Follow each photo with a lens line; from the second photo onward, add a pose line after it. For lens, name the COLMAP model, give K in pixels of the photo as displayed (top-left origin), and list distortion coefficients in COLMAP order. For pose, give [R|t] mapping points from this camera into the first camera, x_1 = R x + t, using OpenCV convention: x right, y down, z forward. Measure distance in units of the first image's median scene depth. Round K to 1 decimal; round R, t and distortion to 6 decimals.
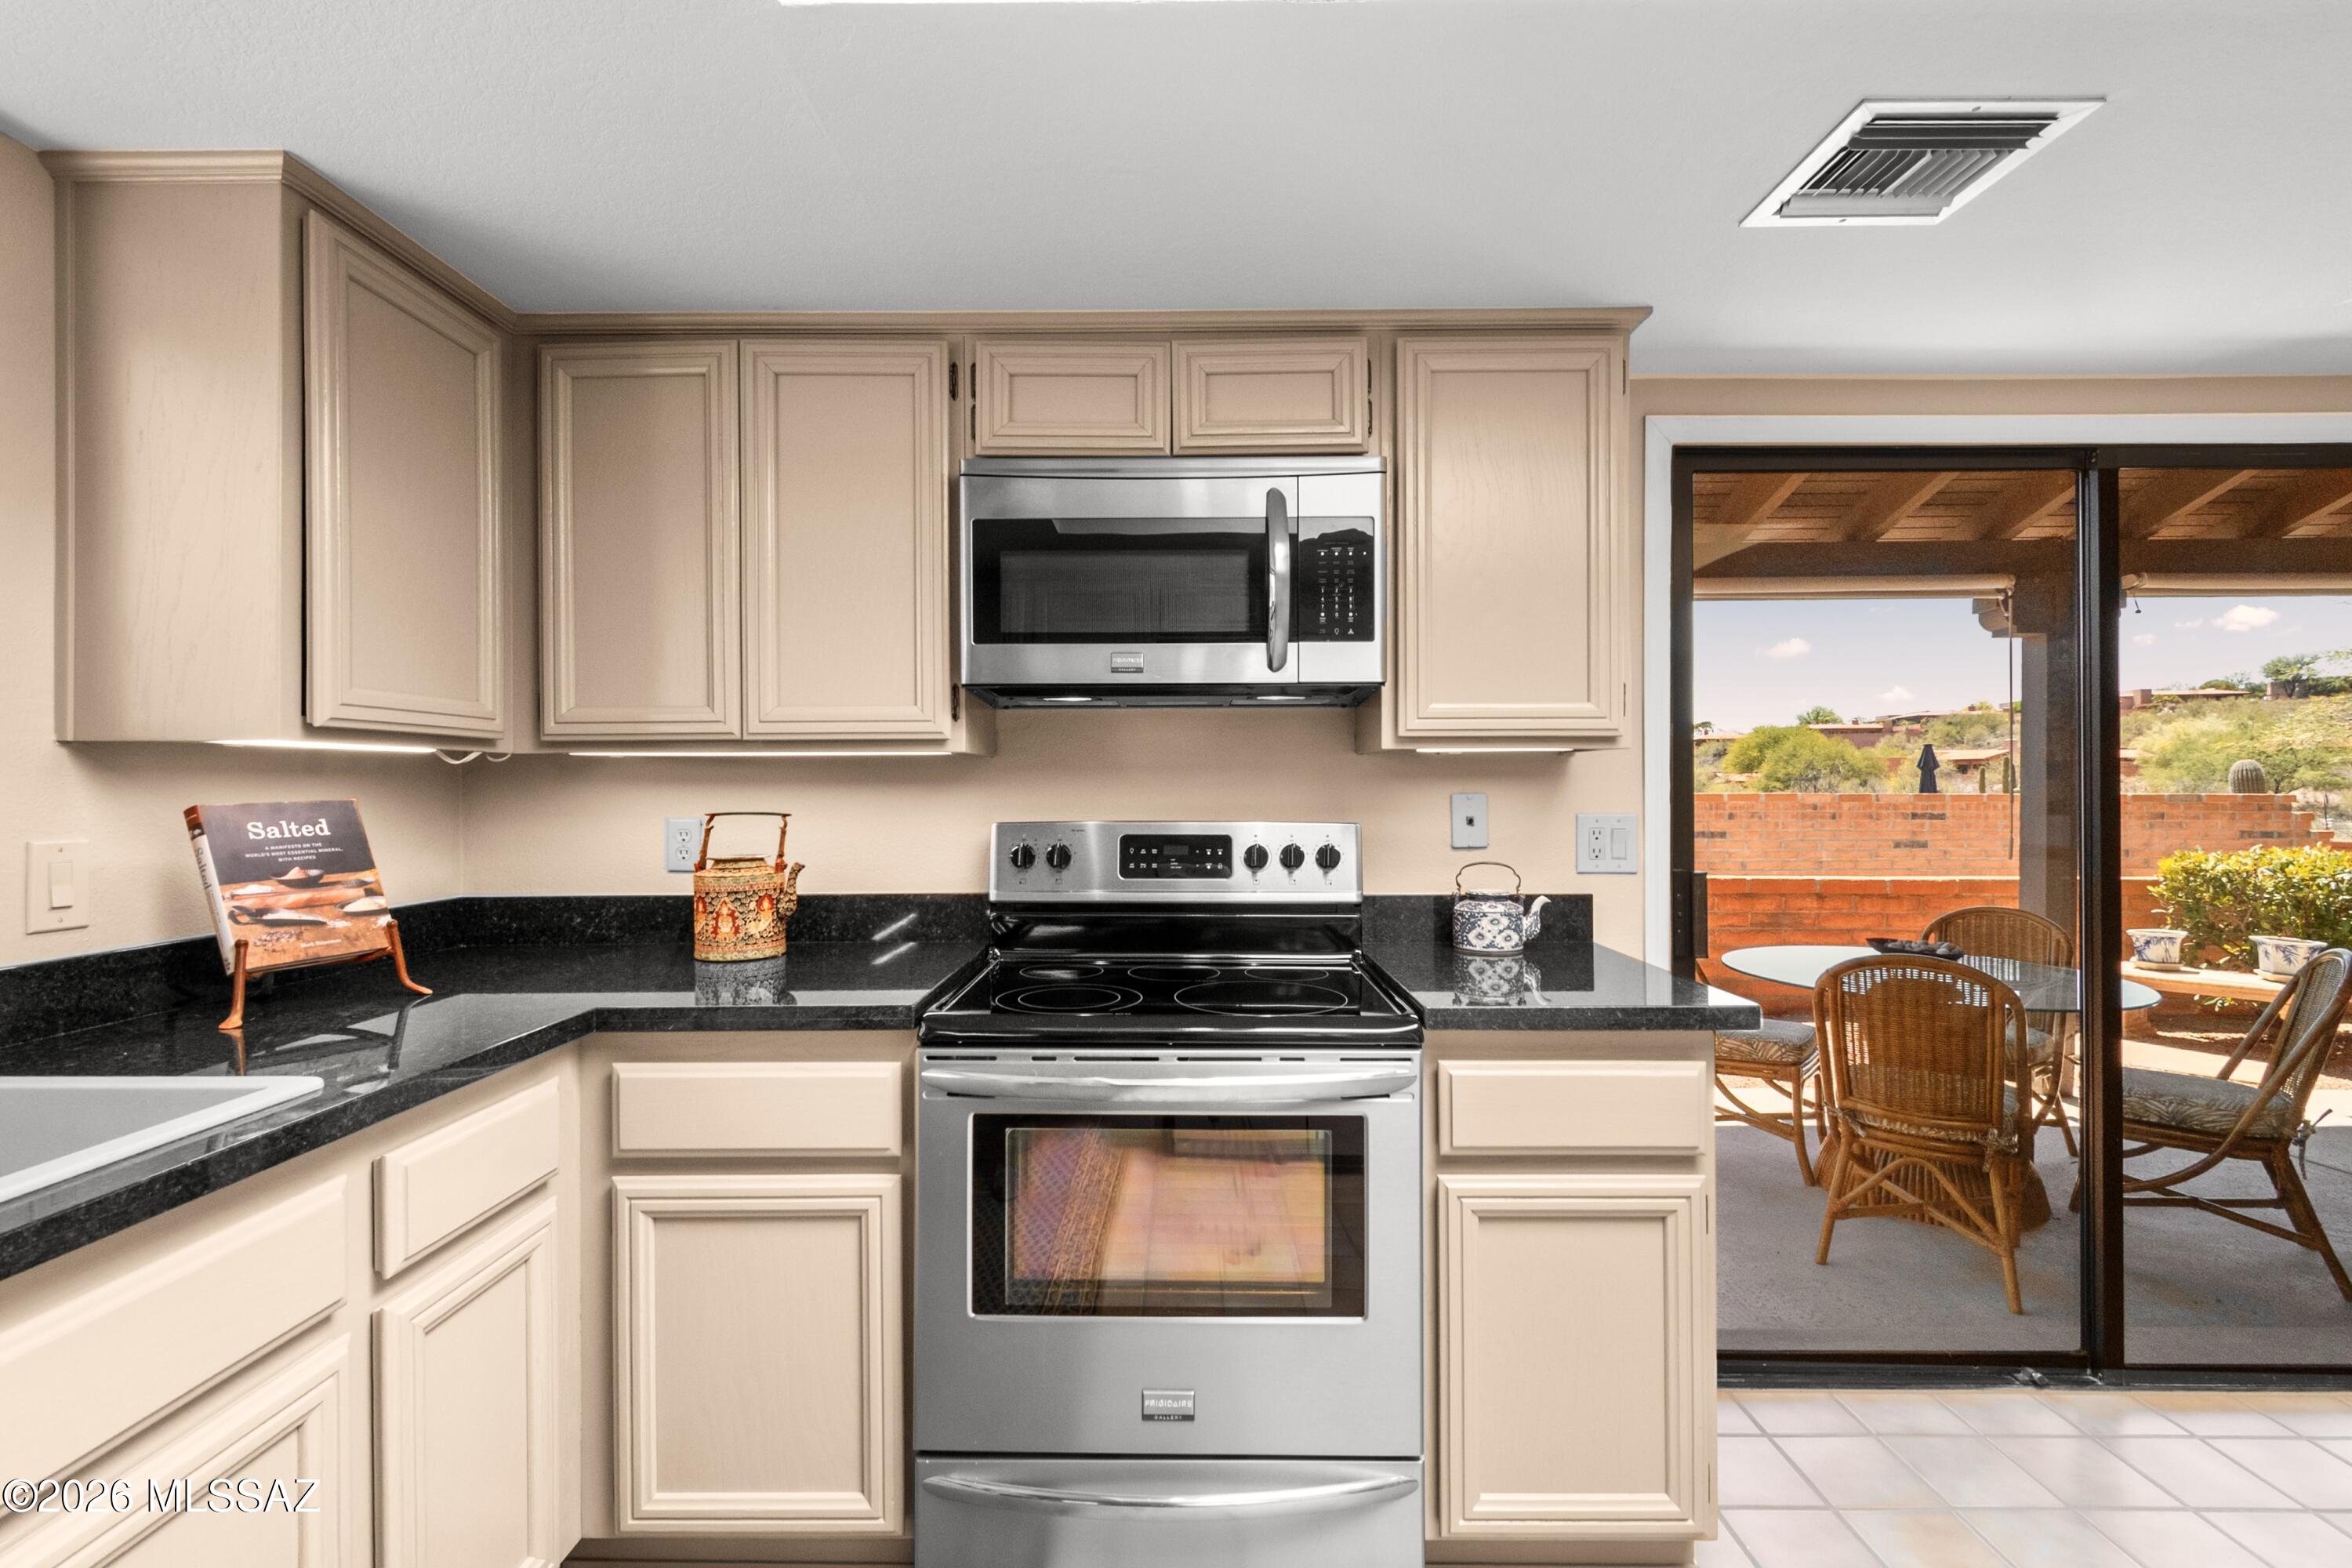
lens RADIAL K [[1057.3, 0, 1160.8], [0, 1057.3, 784.2], [0, 0, 1]] dist [0.007507, -0.003702]
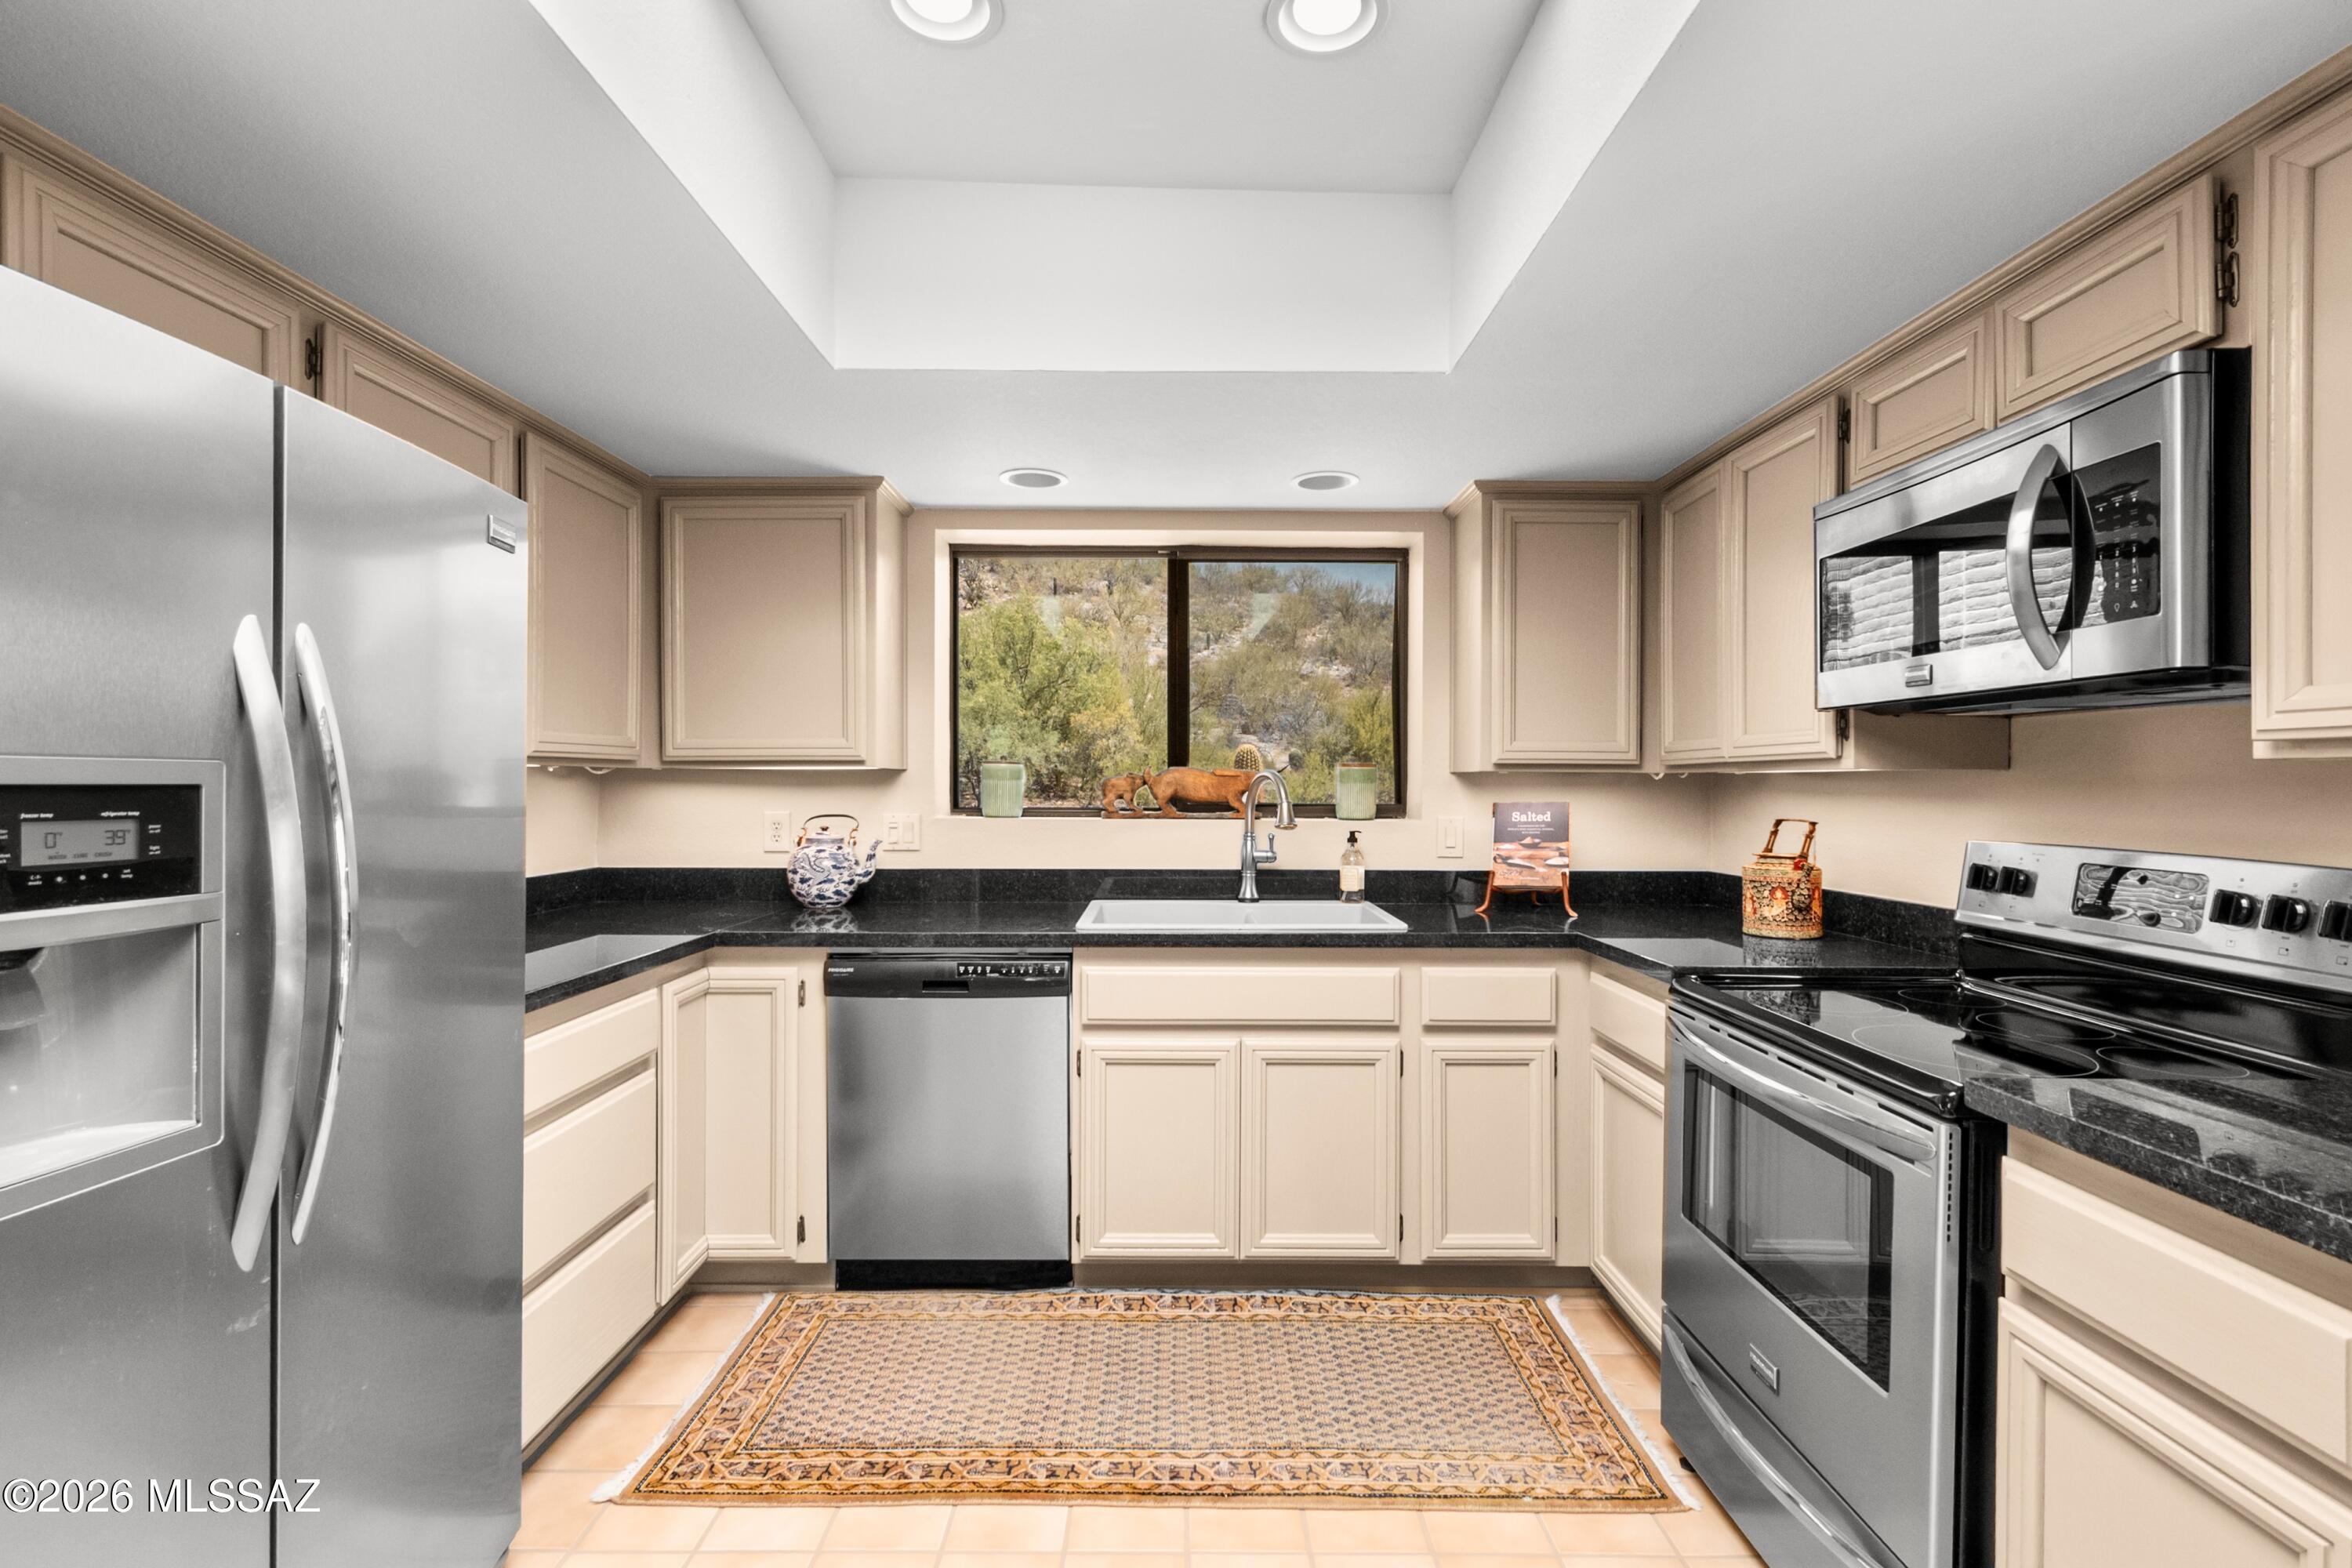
lens RADIAL K [[1057.3, 0, 1185.2], [0, 1057.3, 785.9], [0, 0, 1]] dist [0.007507, -0.003702]
pose [[0.029975, 0.005813, -0.999534, 0.883486], [-0.002669, 0.999980, 0.005736, -0.017853], [0.999547, 0.002495, 0.029990, 0.298533]]
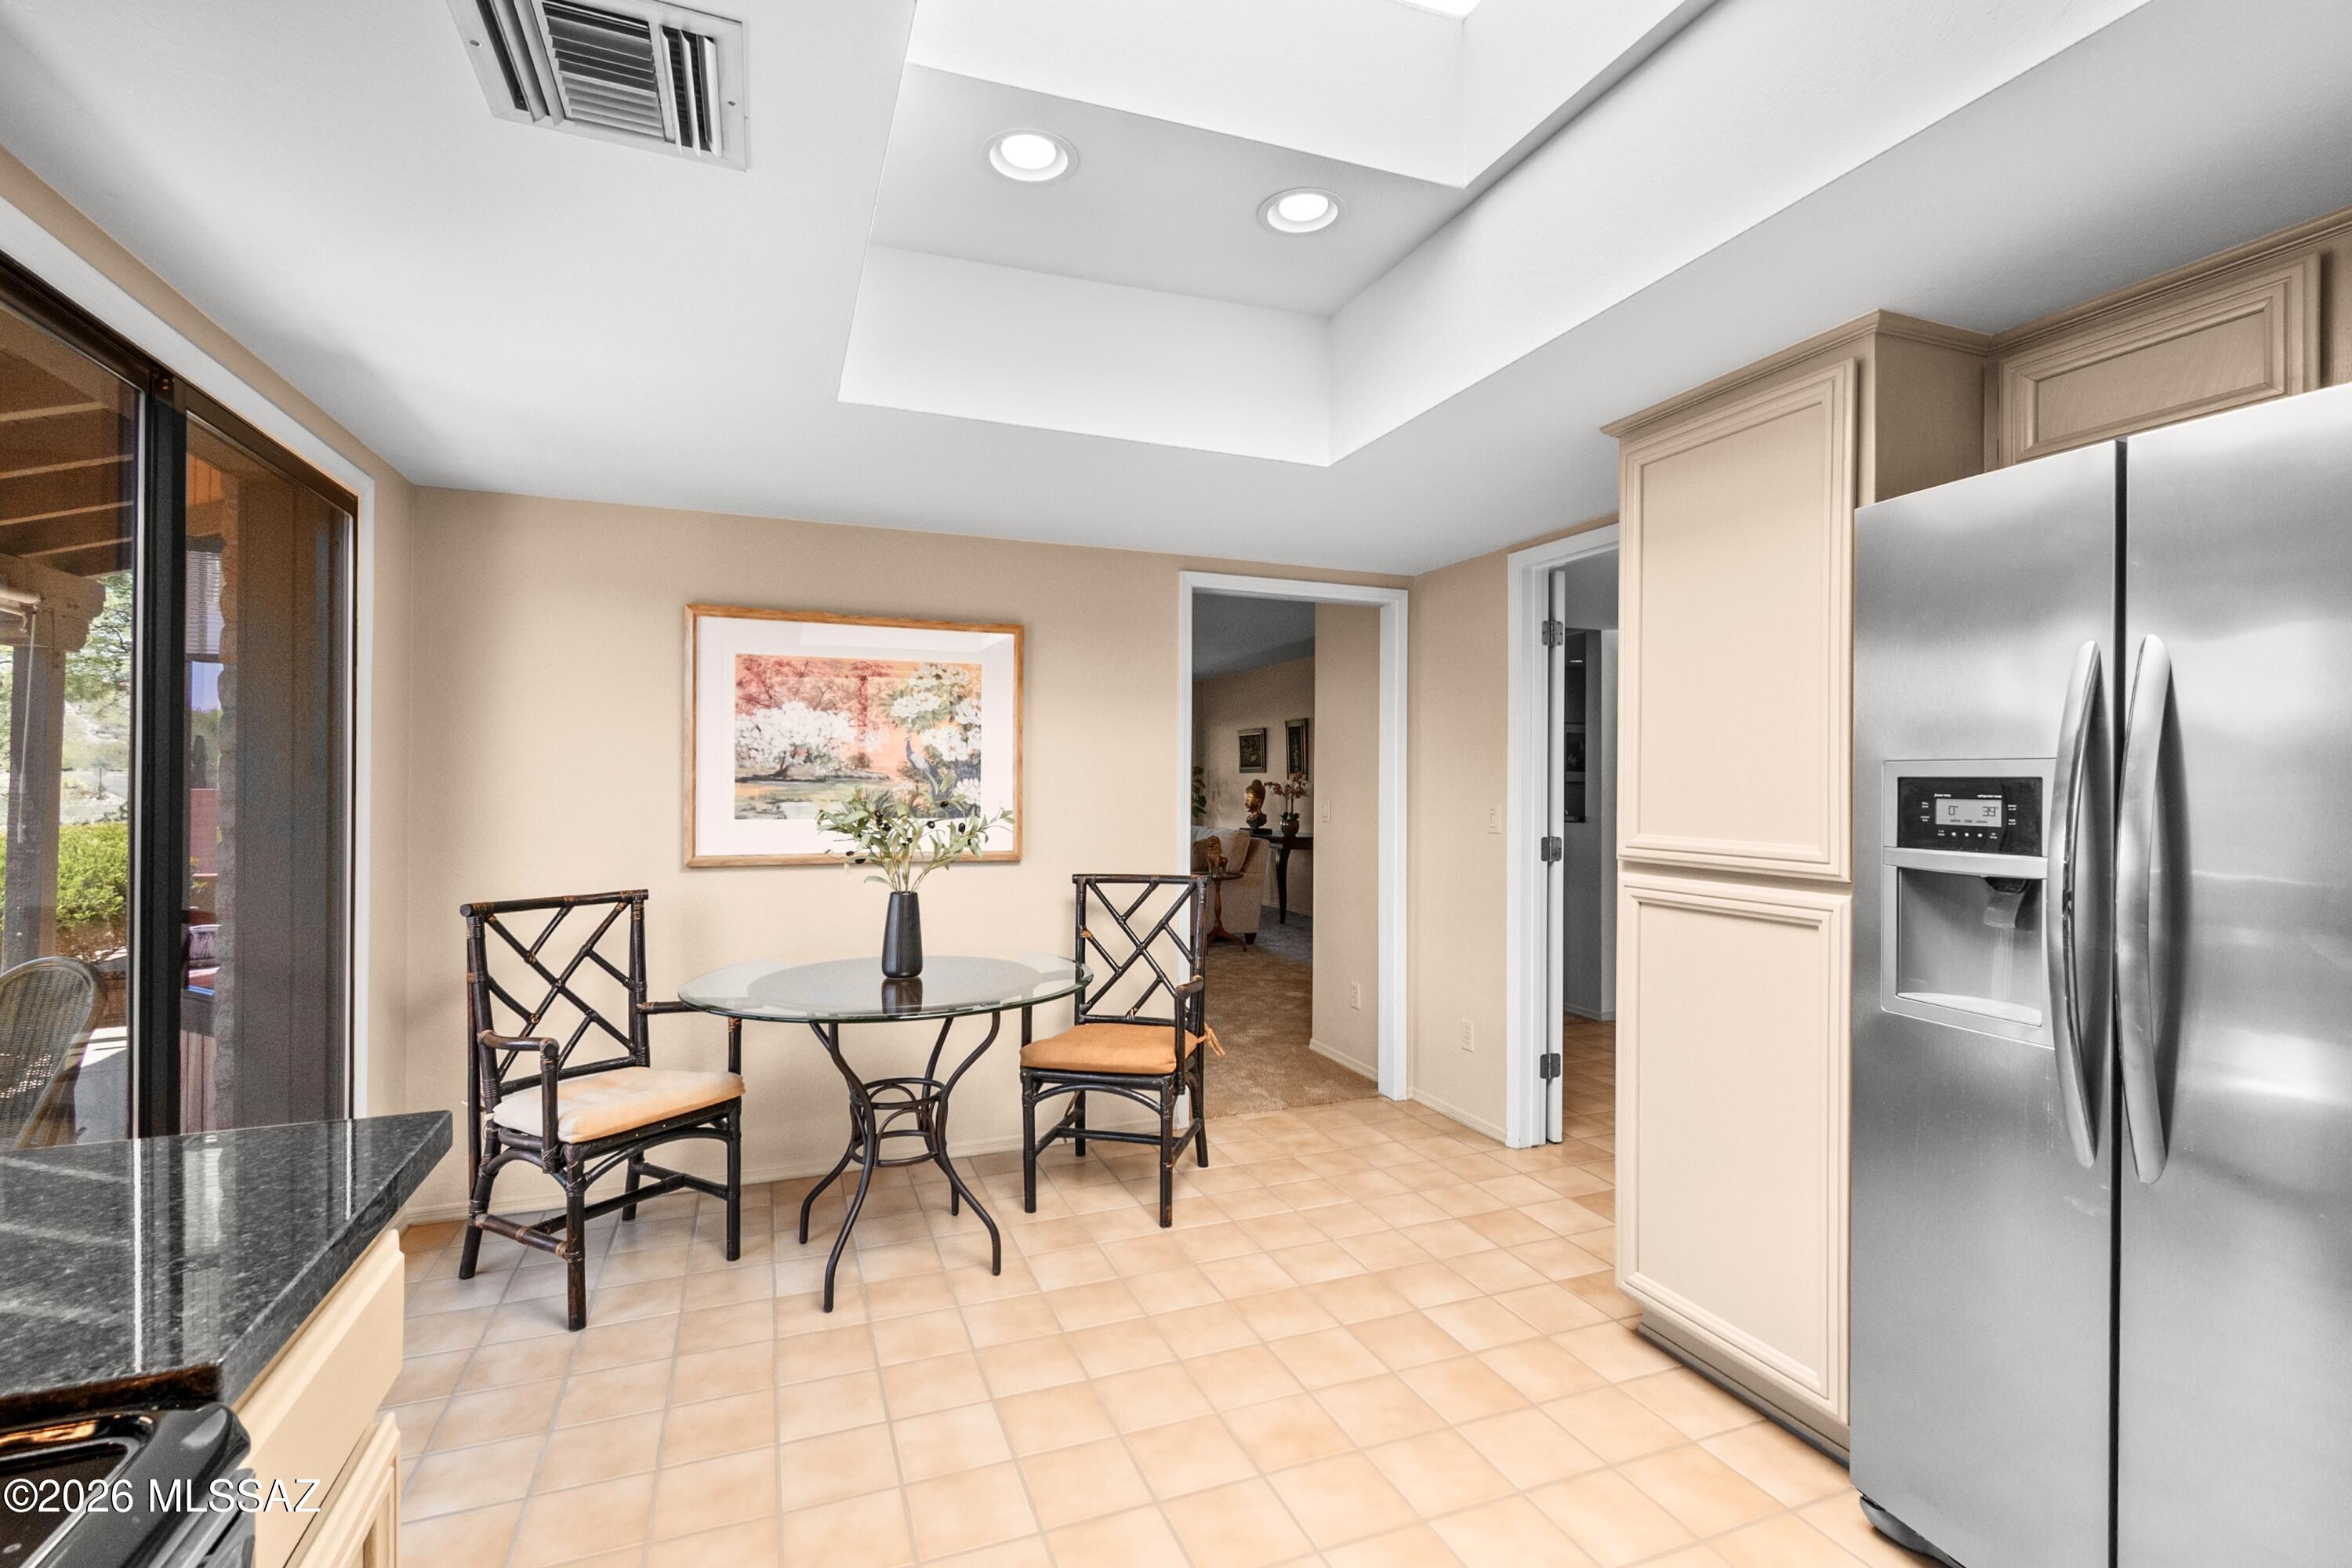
lens RADIAL K [[1057.3, 0, 1169.6], [0, 1057.3, 778.1], [0, 0, 1]] dist [0.007507, -0.003702]
pose [[-0.387255, 0.005396, 0.921957, -0.216929], [-0.003133, 0.999969, -0.007169, -0.004697], [-0.921967, -0.005664, -0.387226, 0.691709]]
